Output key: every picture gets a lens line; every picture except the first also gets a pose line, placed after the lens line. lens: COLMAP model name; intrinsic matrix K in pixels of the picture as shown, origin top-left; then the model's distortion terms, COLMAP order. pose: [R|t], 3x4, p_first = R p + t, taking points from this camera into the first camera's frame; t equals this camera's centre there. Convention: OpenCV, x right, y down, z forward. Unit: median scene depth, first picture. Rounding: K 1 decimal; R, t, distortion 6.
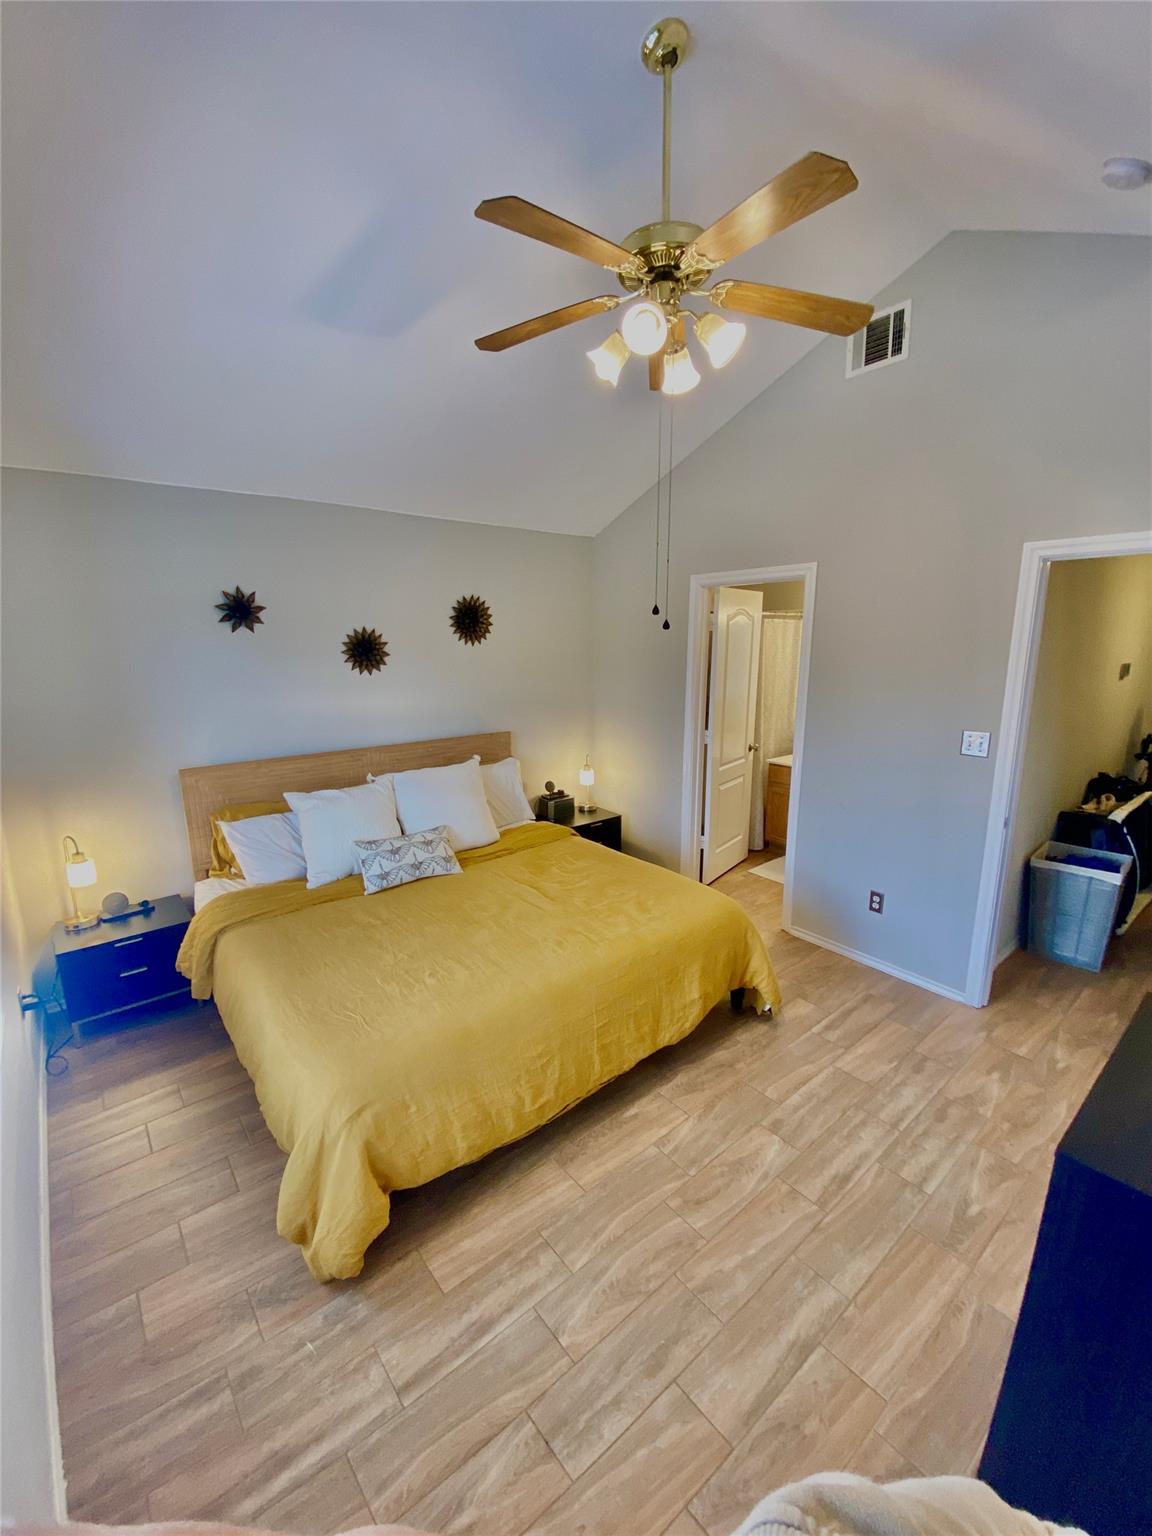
lens RADIAL K [[631.9, 0, 577.0], [0, 631.9, 761.1], [0, 0, 1]] dist [0.003953, -0.001813]
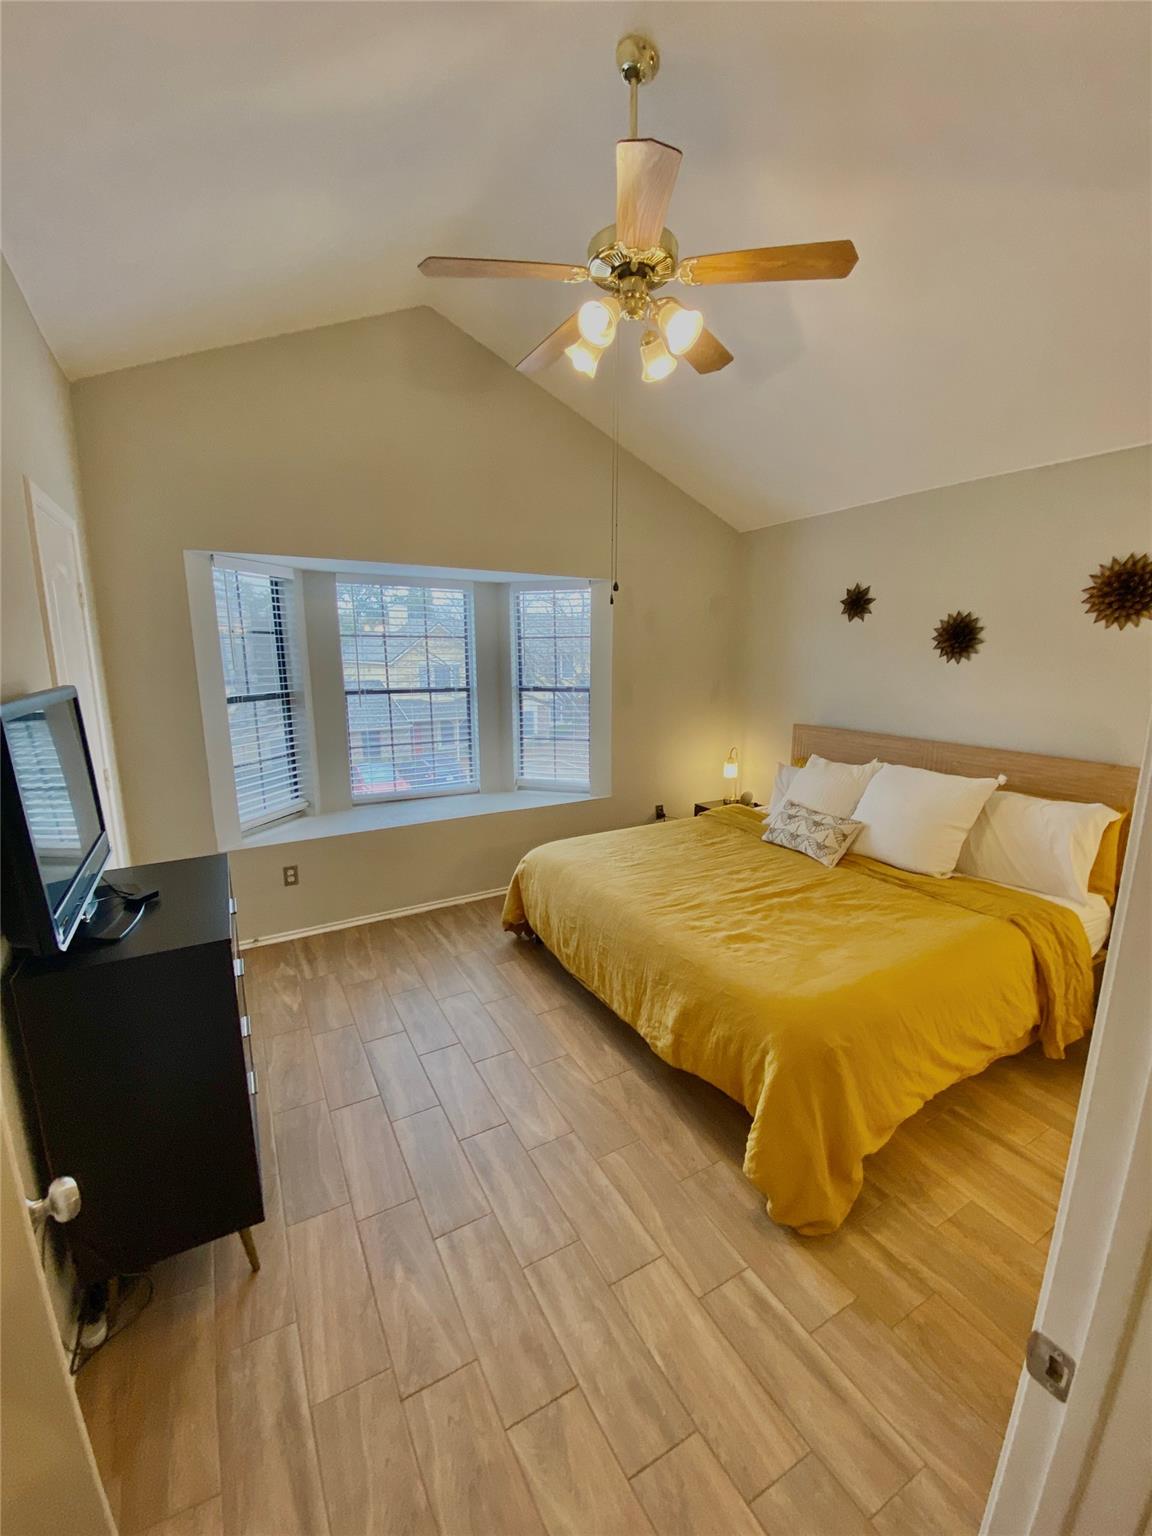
lens RADIAL K [[631.9, 0, 577.4], [0, 631.9, 777.7], [0, 0, 1]] dist [0.003953, -0.001813]
pose [[-0.181876, 0.197366, -0.963311, 0.817261], [-0.196141, 0.952682, 0.232220, -0.103346], [0.963561, 0.231180, -0.134558, 0.768396]]
